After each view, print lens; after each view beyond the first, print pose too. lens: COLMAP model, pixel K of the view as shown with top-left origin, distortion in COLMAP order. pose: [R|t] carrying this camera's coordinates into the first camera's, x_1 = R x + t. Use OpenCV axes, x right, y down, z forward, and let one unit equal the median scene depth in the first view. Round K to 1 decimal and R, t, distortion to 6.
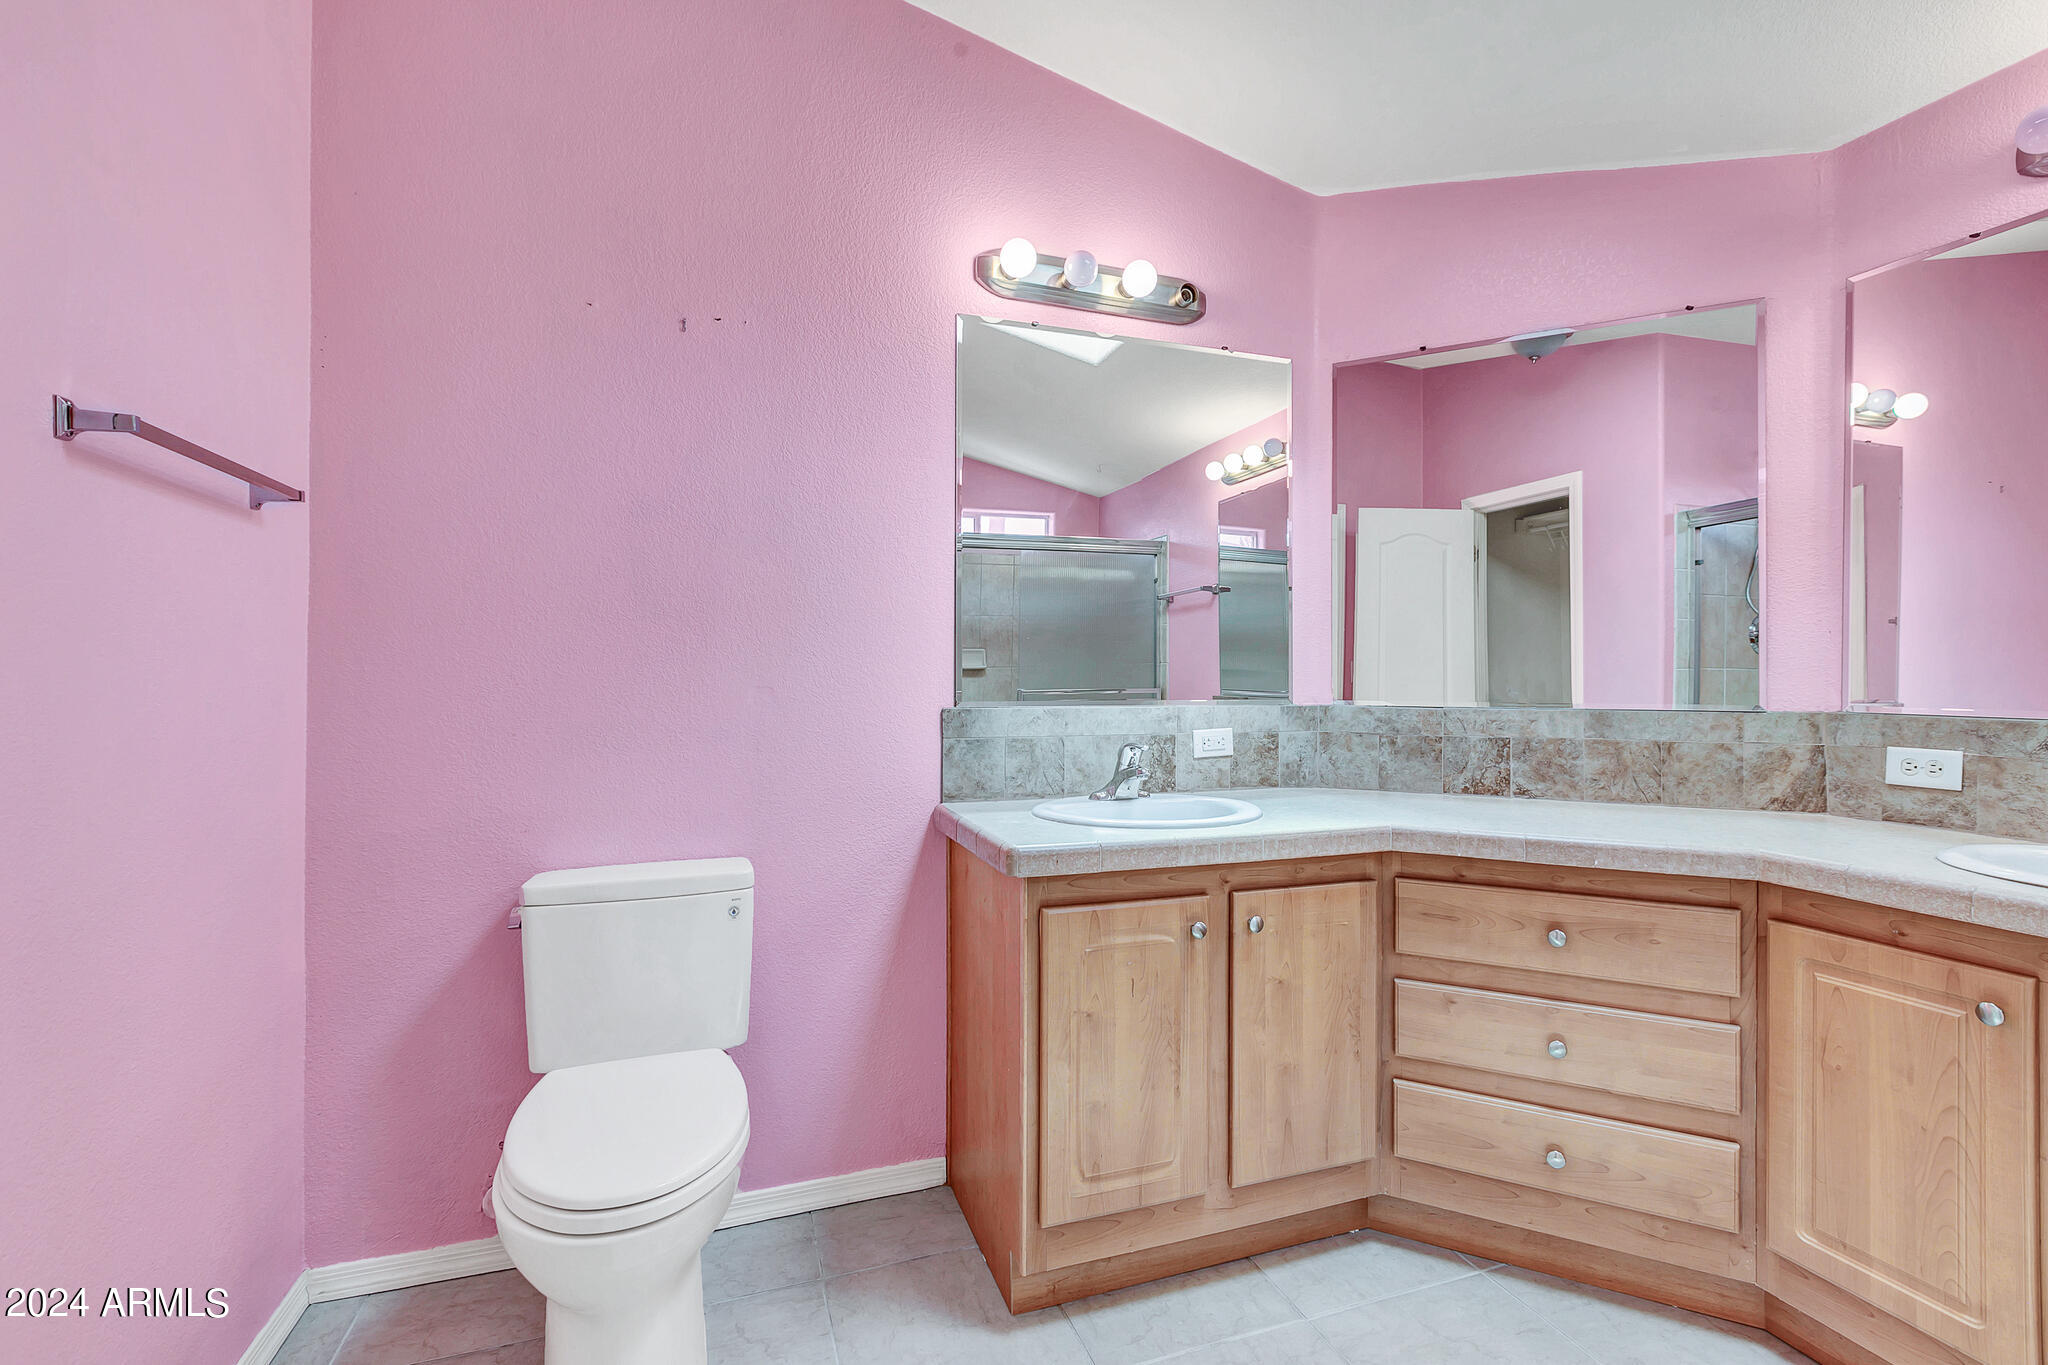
lens RADIAL K [[927.8, 0, 1023.6], [0, 927.8, 676.1], [0, 0, 1]] dist [-0.000764, 0.000274]
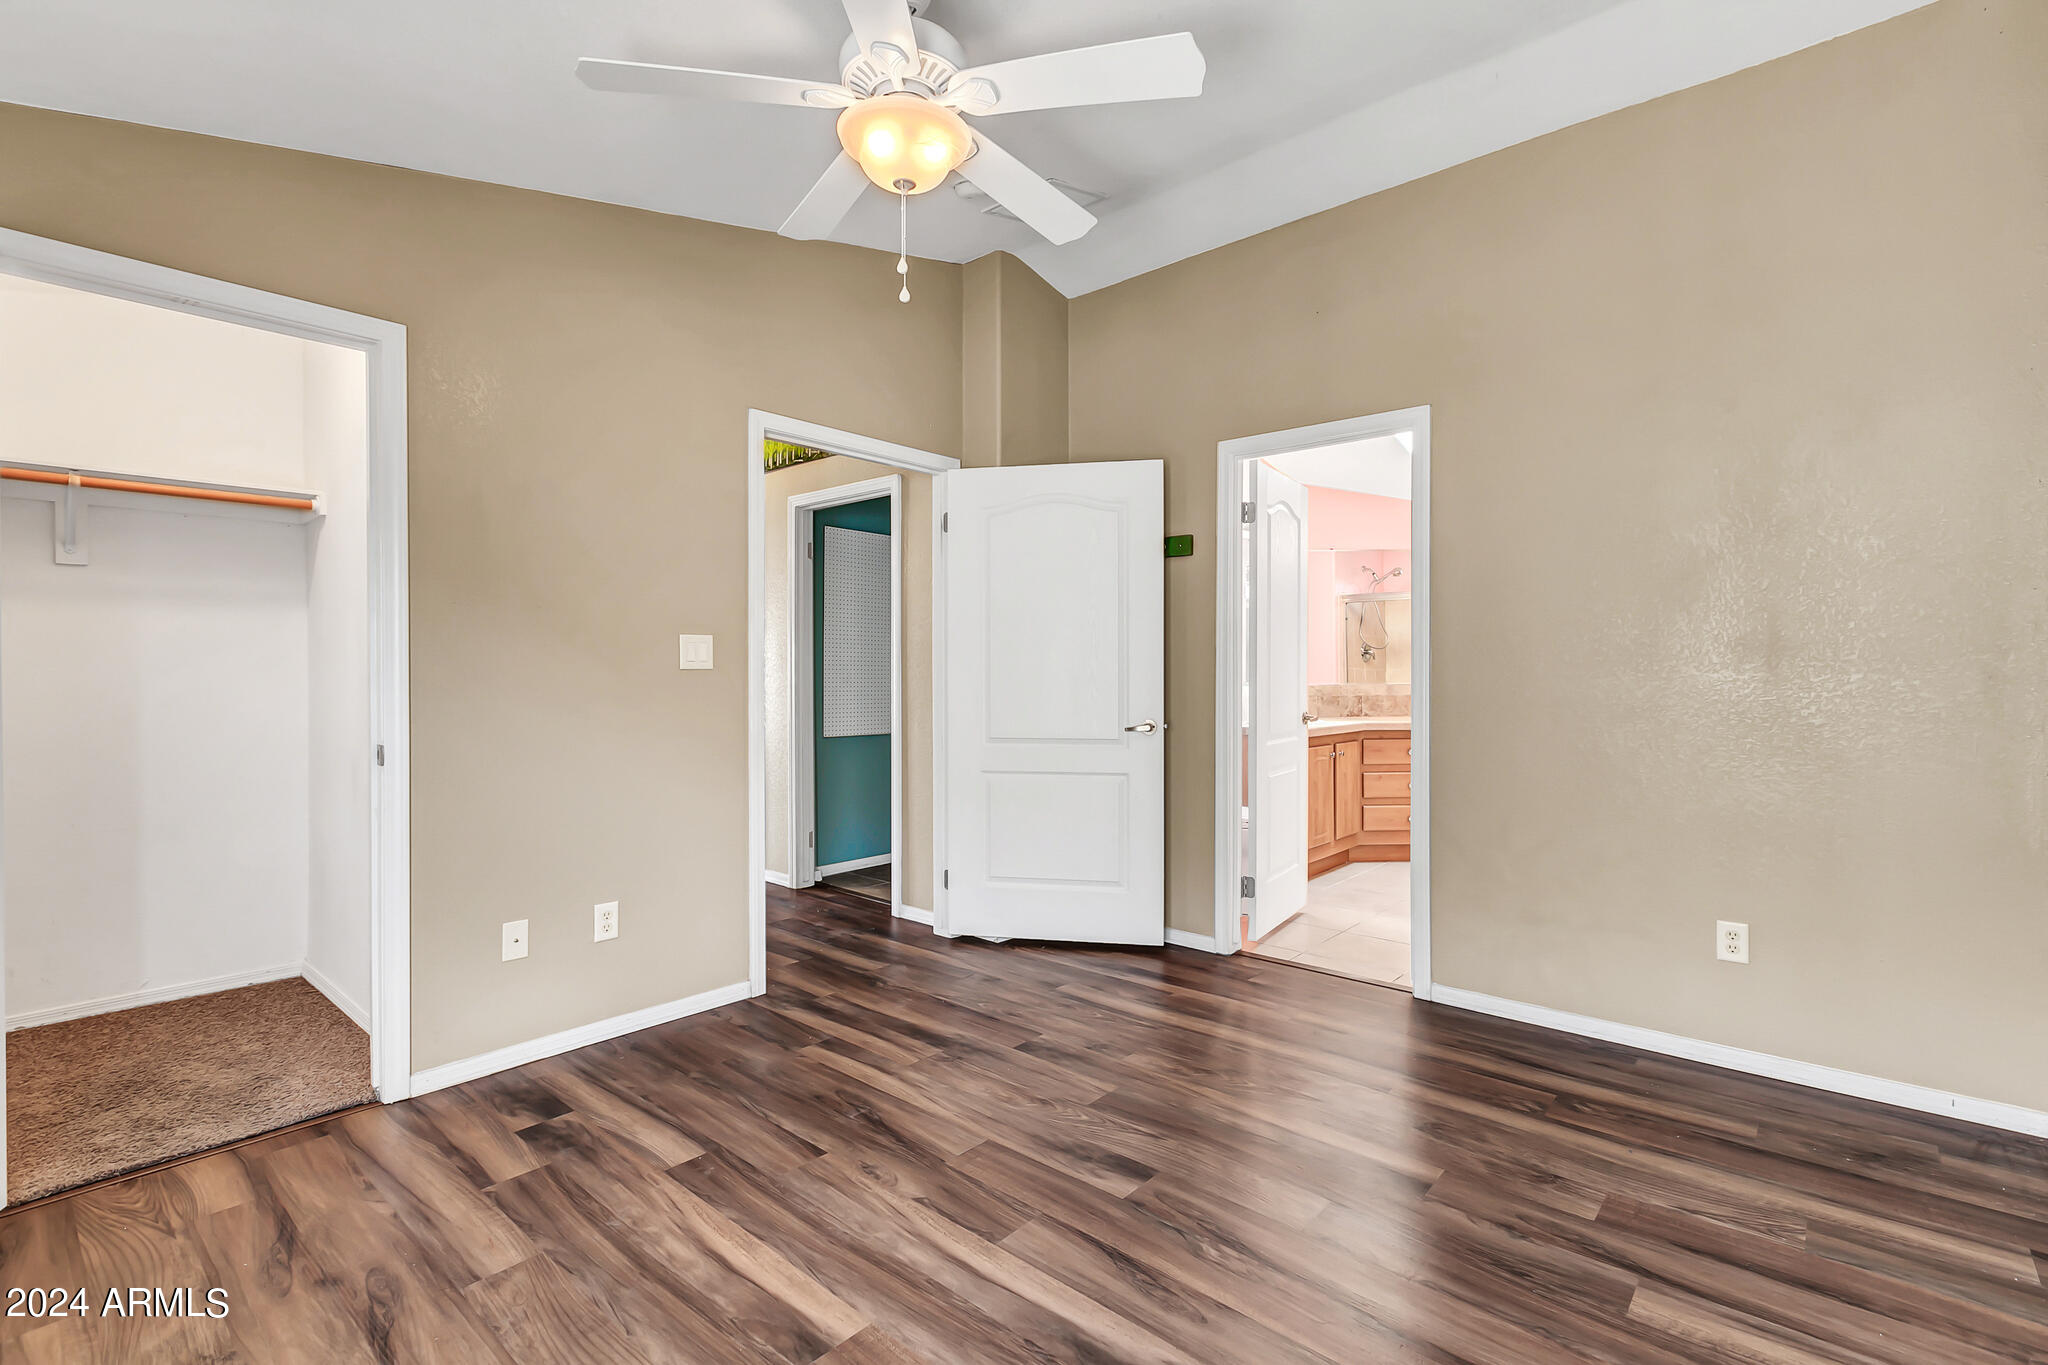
lens RADIAL K [[931.9, 0, 1021.1], [0, 931.9, 673.0], [0, 0, 1]] dist [0.000932, 0.000041]
pose [[0.878462, -0.005393, 0.477781, -2.005790], [0.004357, 0.999985, 0.003275, -0.017115], [-0.477792, -0.000796, 0.878473, -1.135751]]
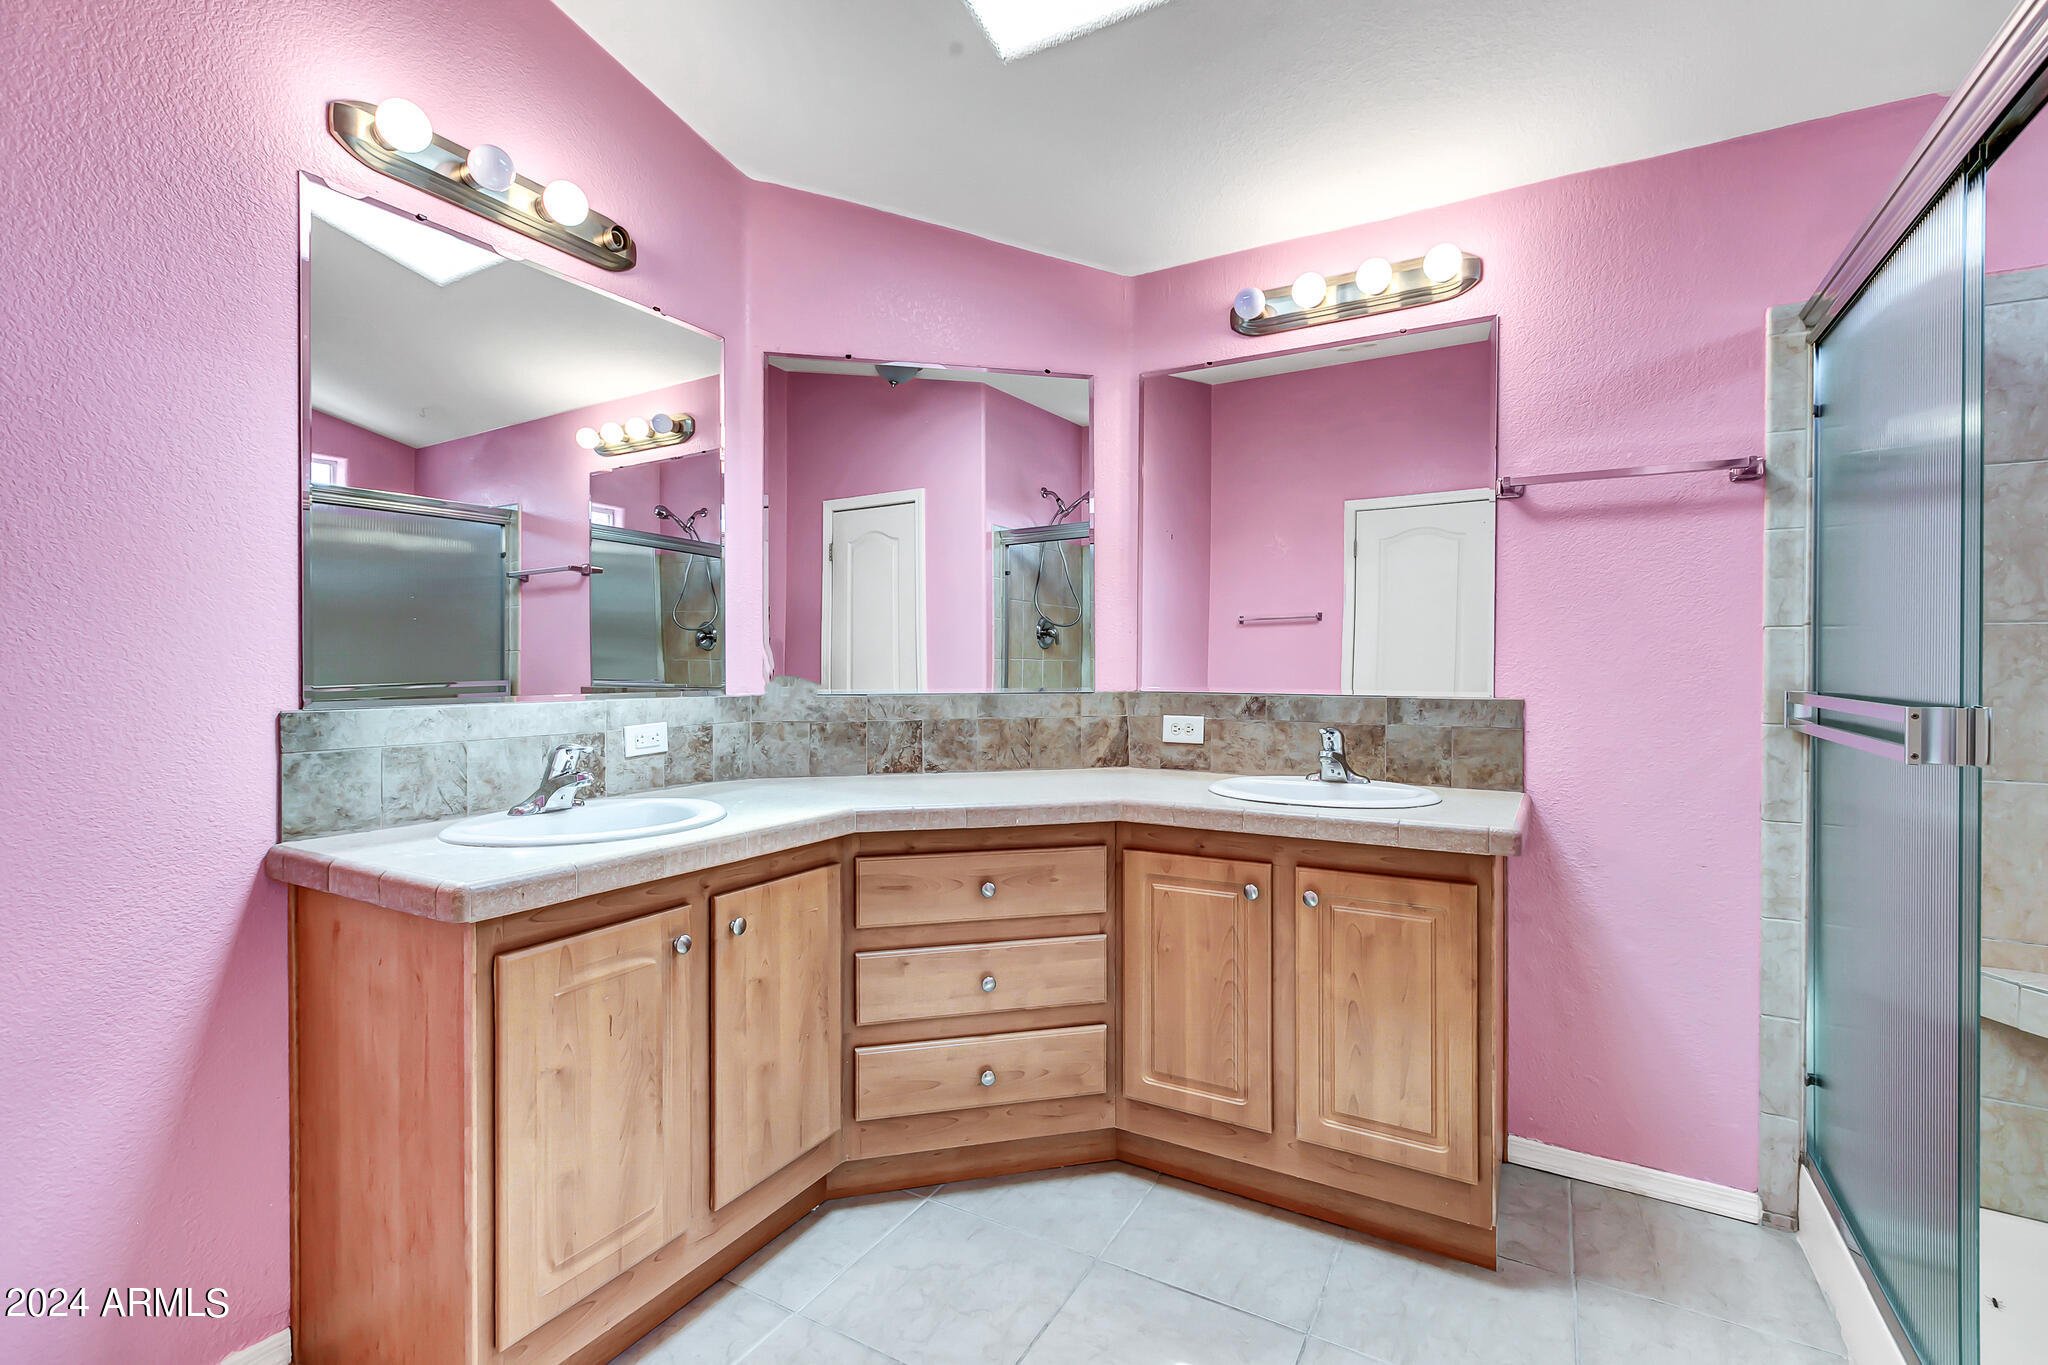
lens RADIAL K [[923.9, 0, 1033.4], [0, 923.9, 674.0], [0, 0, 1]] dist [0.001791, 0.000360]
pose [[0.751612, -0.008189, 0.659555, -0.132816], [0.002026, 0.999947, 0.010106, -0.000884], [-0.659602, -0.006259, 0.751589, 0.078919]]
